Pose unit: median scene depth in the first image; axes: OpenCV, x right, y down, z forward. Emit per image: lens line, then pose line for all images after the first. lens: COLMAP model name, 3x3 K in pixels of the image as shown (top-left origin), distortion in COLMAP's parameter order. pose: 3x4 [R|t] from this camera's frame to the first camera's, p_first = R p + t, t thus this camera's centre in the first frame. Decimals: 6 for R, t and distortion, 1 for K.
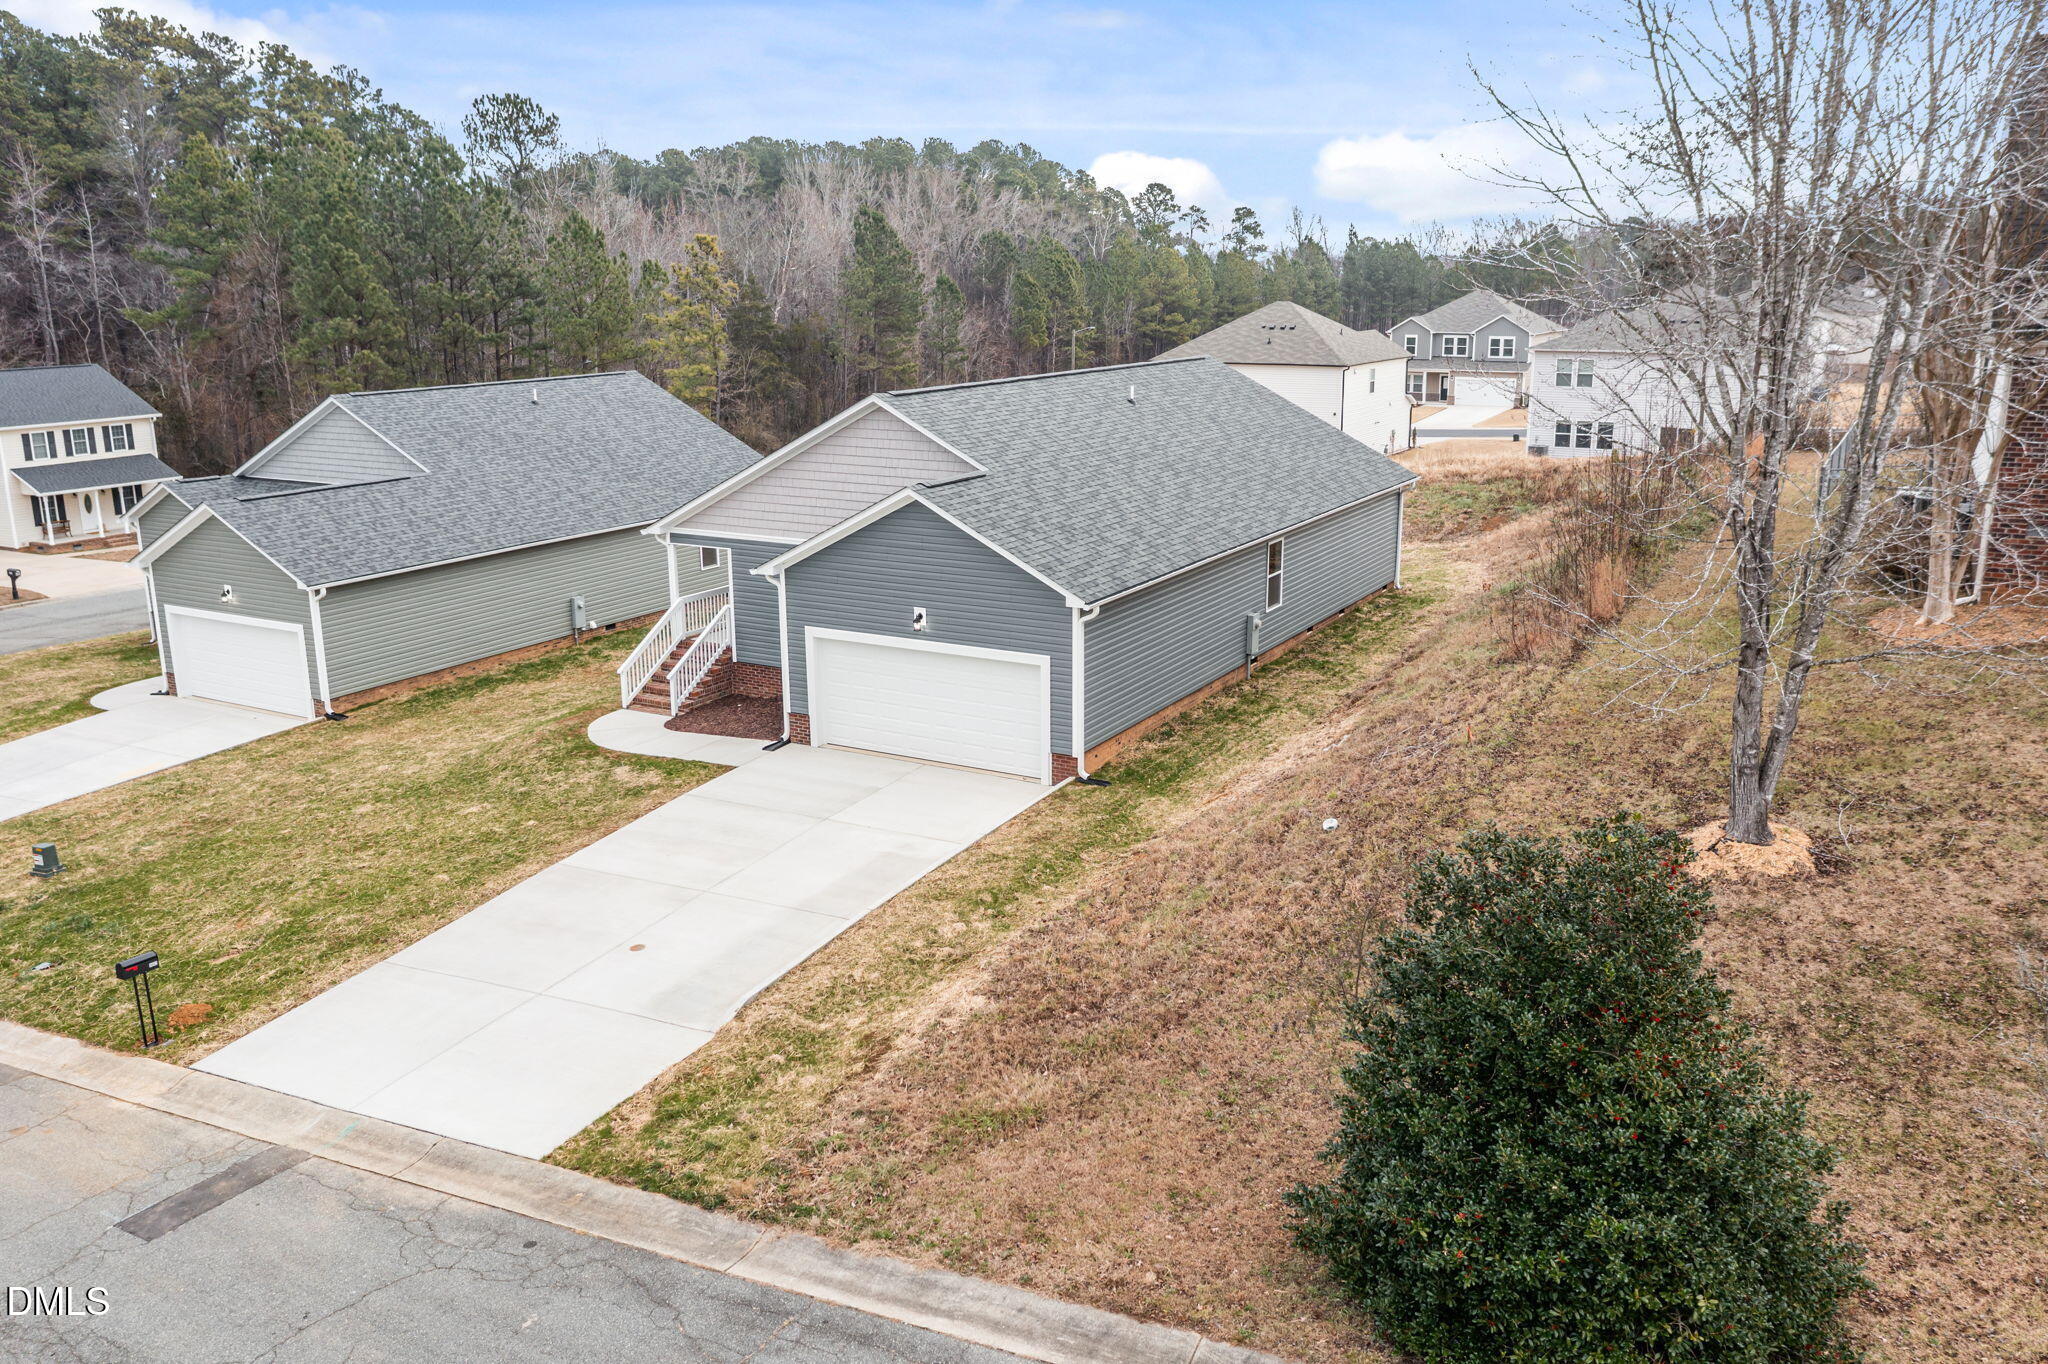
lens RADIAL K [[1646.0, 0, 1039.9], [0, 1646.0, 678.4], [0, 0, 1]] dist [-0.014771, -0.014453]
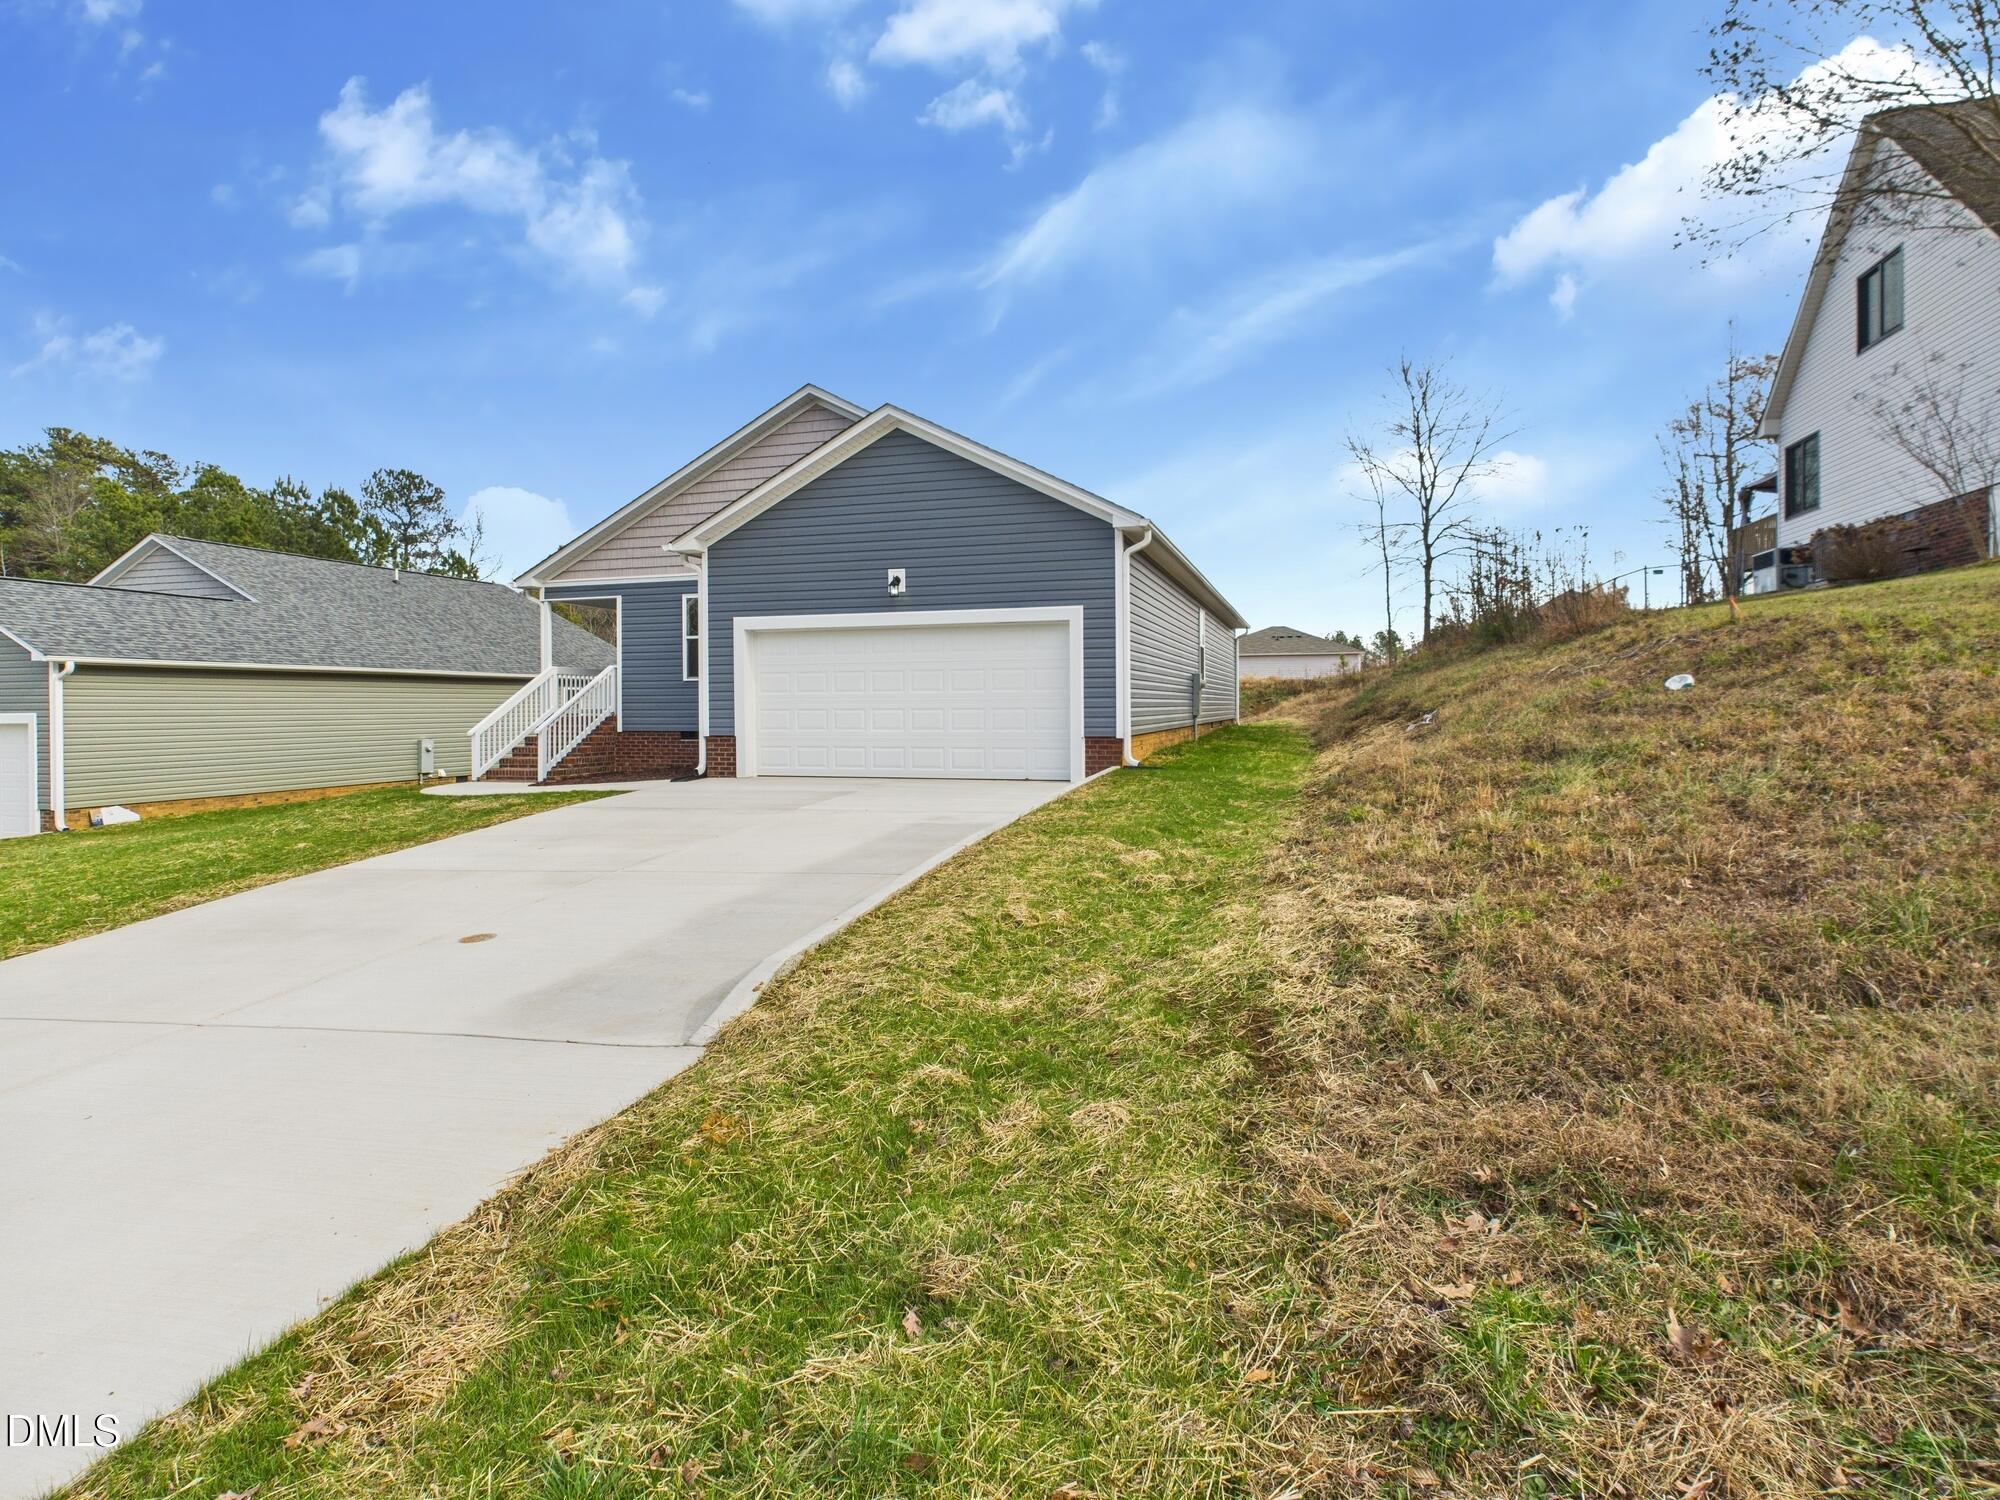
lens RADIAL K [[1061.0, 0, 1012.8], [0, 1061.0, 698.7], [0, 0, 1]] dist [0.002537, 0.000234]
pose [[0.976389, -0.000815, 0.216018, -0.119866], [0.054876, 0.968125, -0.244383, 0.133407], [-0.208933, 0.250467, 0.945311, 0.494678]]
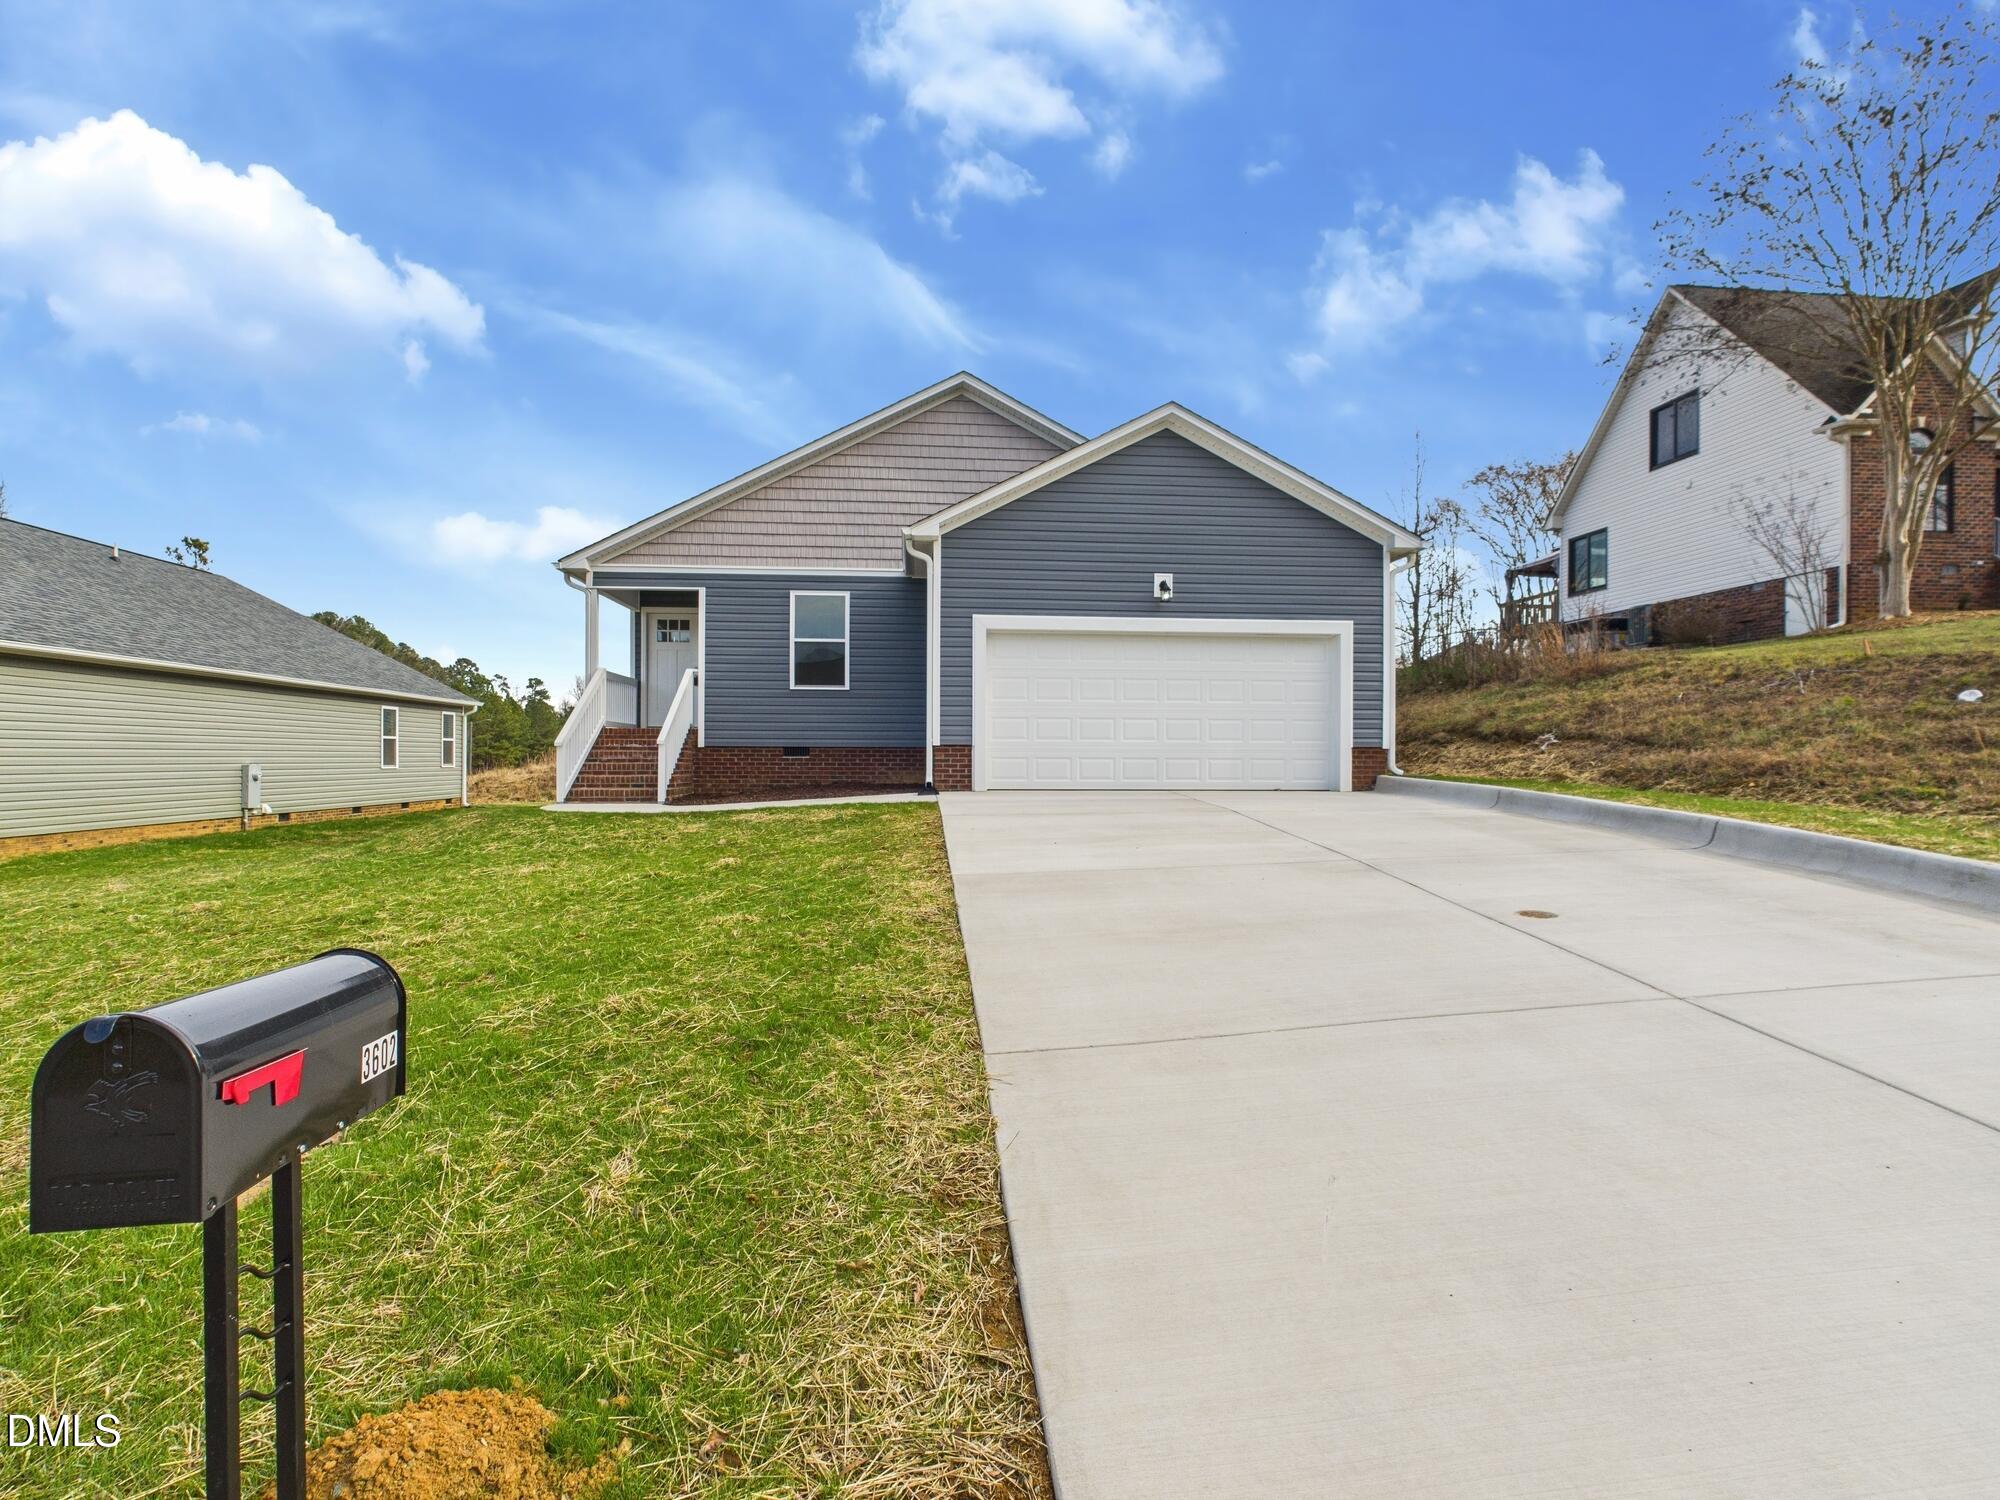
lens RADIAL K [[1047.9, 0, 1014.4], [0, 1047.9, 765.5], [0, 0, 1]] dist [0.005168, 0.001051]
pose [[0.823763, 0.003876, 0.566920, -0.376973], [0.130691, 0.971746, -0.196545, 0.120421], [-0.551664, 0.235998, 0.799982, 0.629965]]
